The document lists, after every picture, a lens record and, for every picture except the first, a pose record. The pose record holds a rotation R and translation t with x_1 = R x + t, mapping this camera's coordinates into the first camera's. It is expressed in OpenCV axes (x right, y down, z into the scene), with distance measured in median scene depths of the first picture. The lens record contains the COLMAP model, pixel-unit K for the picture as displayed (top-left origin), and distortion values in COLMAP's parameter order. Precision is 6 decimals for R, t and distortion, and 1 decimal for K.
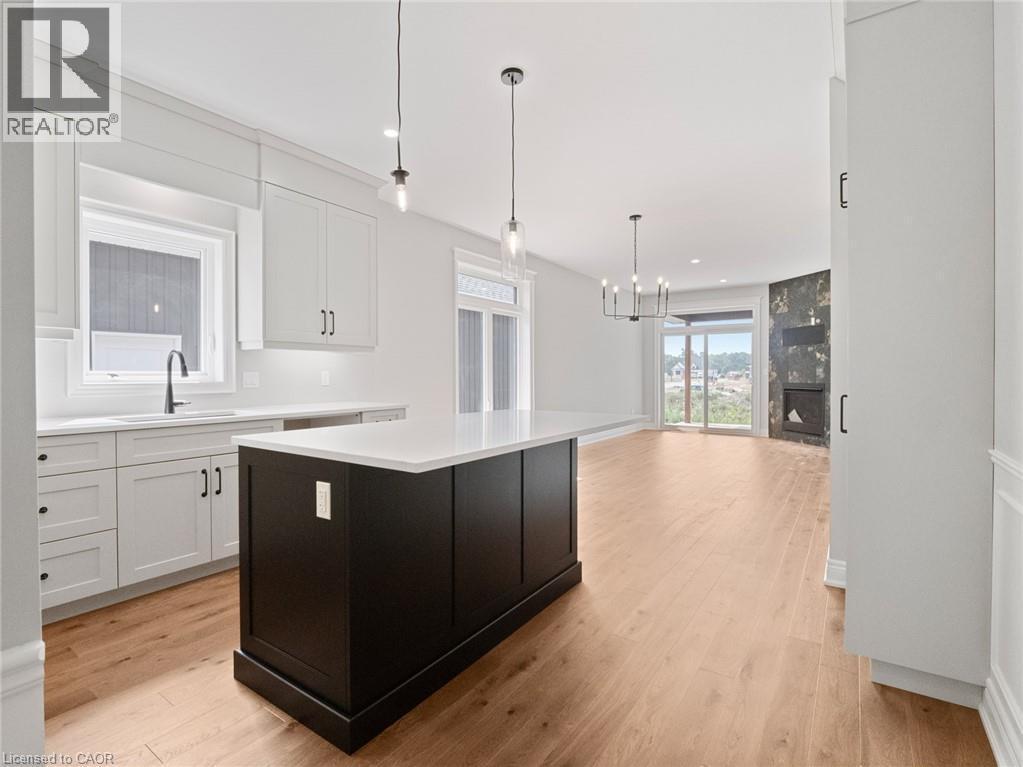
lens RADIAL K [[510.7, 0, 508.1], [0, 510.7, 377.0], [0, 0, 1]] dist [0.015559, -0.000363]
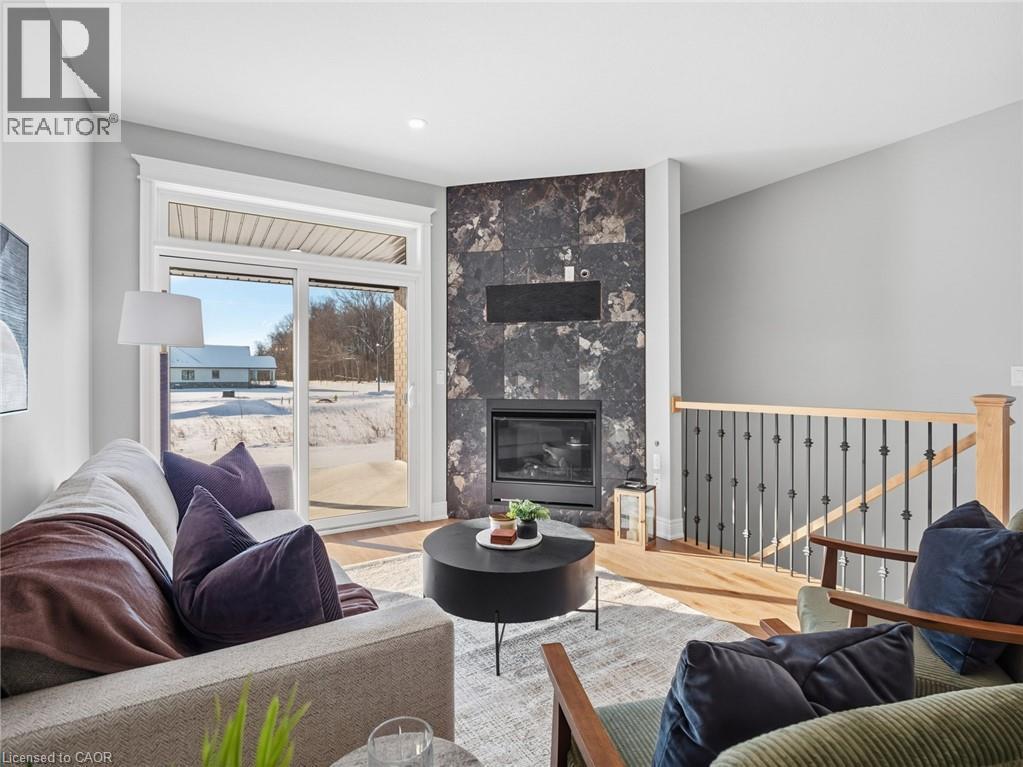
lens RADIAL K [[510.7, 0, 508.8], [0, 510.7, 374.7], [0, 0, 1]] dist [0.015559, -0.000363]
pose [[0.407188, 0.003916, 0.913336, 0.117419], [0.006493, 0.999953, -0.007182, -0.008579], [-0.913321, 0.008855, 0.407143, 0.807869]]
